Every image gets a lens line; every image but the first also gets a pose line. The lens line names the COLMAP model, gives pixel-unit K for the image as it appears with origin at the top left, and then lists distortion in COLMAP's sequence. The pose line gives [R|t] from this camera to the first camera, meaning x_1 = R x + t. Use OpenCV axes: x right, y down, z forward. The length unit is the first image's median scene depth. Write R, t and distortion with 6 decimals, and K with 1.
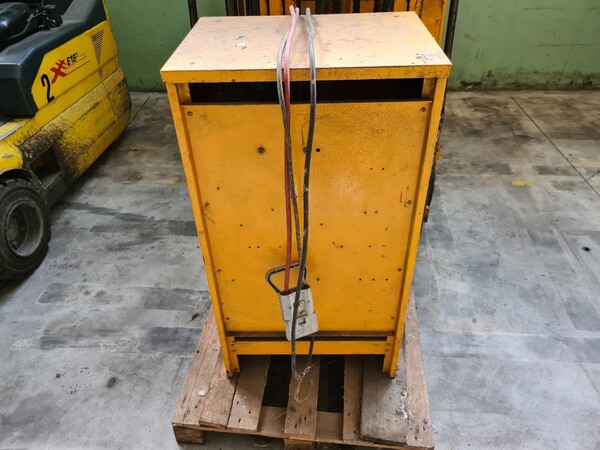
lens RADIAL K [[460.2, 0, 299.3], [0, 460.2, 226.2], [0, 0, 1]] dist [0.043684, -0.027560]
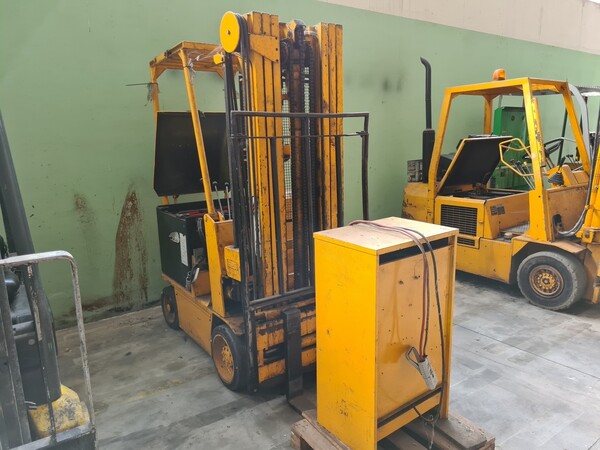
lens RADIAL K [[460.2, 0, 300.3], [0, 460.2, 224.5], [0, 0, 1]] dist [0.043684, -0.027560]
pose [[0.778556, -0.113995, 0.617134, -0.750311], [0.376491, 0.871595, -0.313970, 0.037123], [-0.502100, 0.476789, 0.721504, -0.153885]]
